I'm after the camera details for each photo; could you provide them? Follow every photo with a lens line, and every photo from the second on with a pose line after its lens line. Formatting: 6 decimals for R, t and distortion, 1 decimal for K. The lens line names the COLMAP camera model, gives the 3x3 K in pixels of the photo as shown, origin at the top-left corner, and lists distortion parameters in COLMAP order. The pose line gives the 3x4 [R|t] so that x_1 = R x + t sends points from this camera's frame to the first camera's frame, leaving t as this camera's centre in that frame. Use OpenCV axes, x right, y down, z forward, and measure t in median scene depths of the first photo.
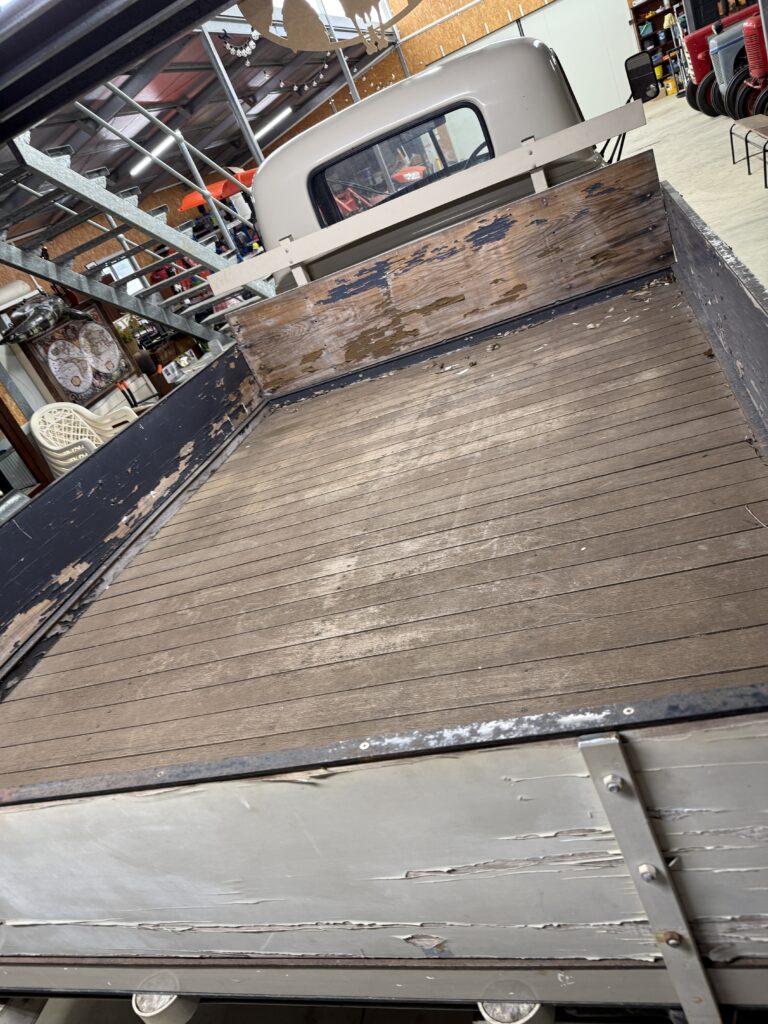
lens RADIAL K [[759.0, 0, 384.0], [0, 759.0, 512.0], [0, 0, 1]] dist [0.053719, -0.093209]
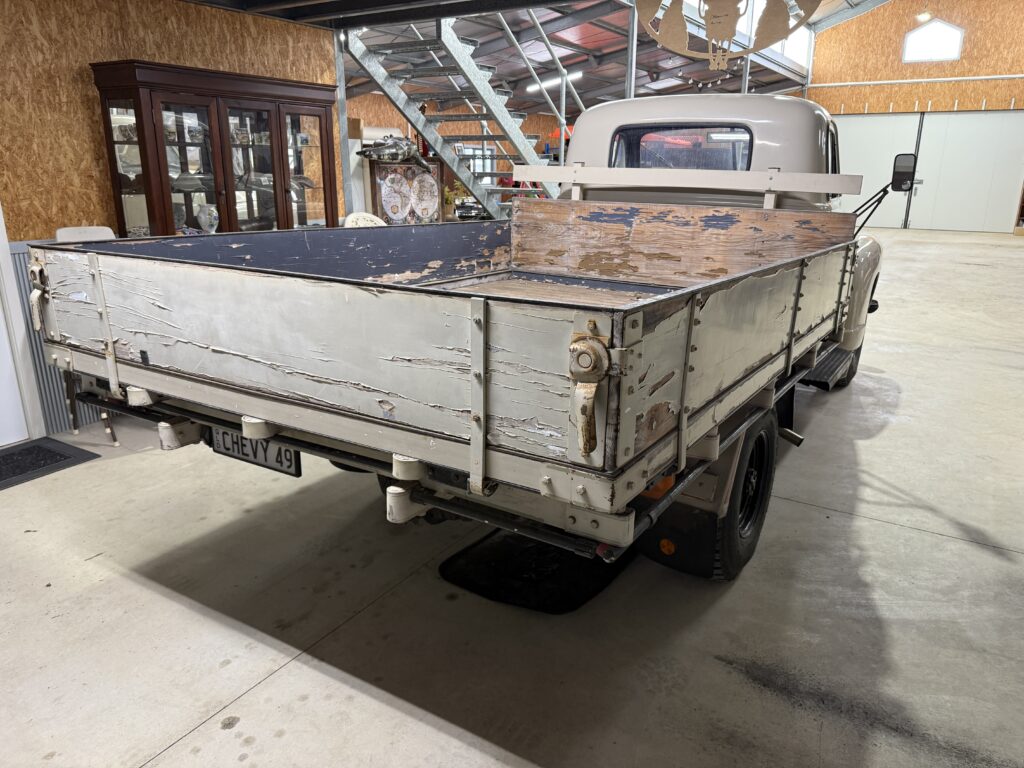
lens RADIAL K [[748.7, 0, 512.0], [0, 748.7, 384.0], [0, 0, 1]] dist [0.089884, -0.159794]
pose [[0.871762, 0.462263, -0.162309, 0.145754], [-0.476817, 0.876652, -0.064242, 0.104634], [0.112592, 0.133396, 0.984646, -0.219318]]
